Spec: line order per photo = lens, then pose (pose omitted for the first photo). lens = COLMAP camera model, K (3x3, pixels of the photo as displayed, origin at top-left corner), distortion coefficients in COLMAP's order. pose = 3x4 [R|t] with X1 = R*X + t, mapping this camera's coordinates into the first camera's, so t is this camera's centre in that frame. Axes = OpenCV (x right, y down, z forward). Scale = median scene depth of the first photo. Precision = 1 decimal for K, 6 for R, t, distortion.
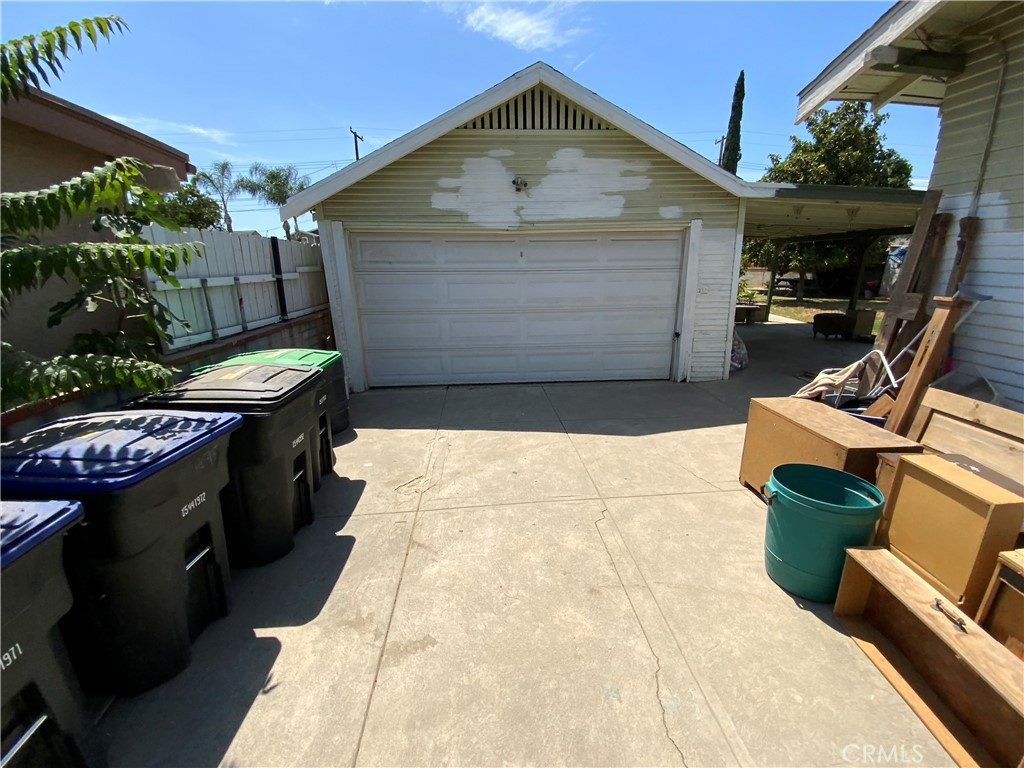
lens RADIAL K [[413.8, 0, 512.0], [0, 413.8, 384.0], [0, 0, 1]] dist [0.015404, -0.016548]
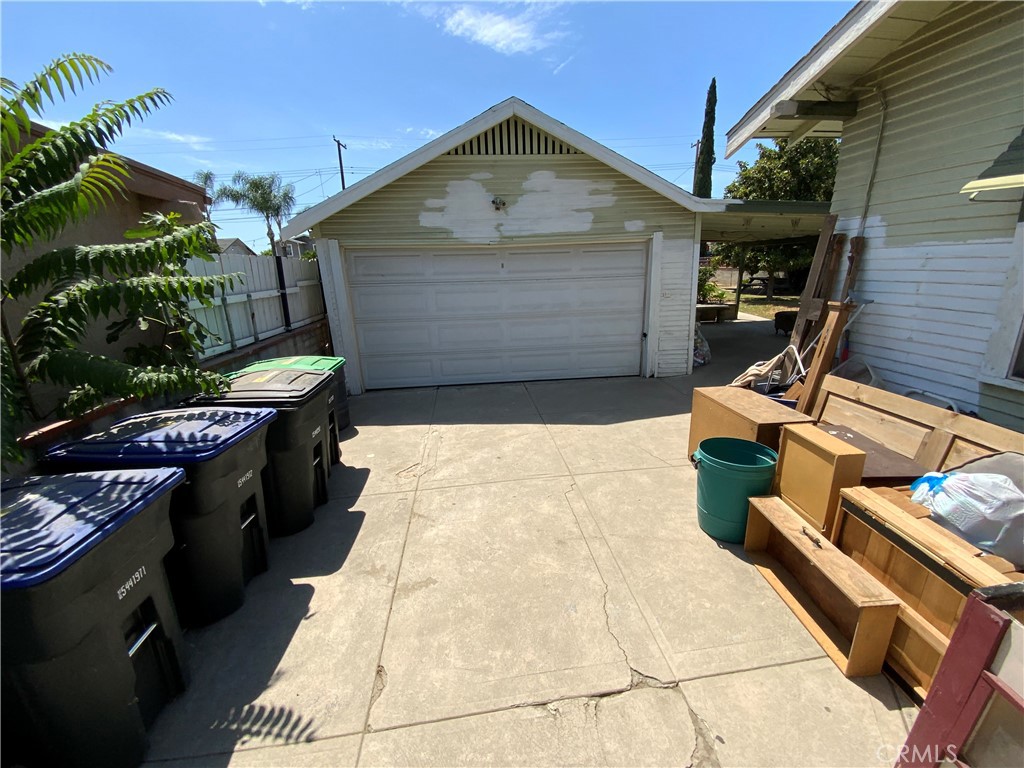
lens RADIAL K [[413.8, 0, 512.0], [0, 413.8, 384.0], [0, 0, 1]] dist [0.015404, -0.016548]
pose [[0.999285, -0.026073, 0.027375, 0.020562], [0.026212, 0.999645, -0.004723, 0.015706], [-0.027242, 0.005437, 0.999614, -0.197371]]
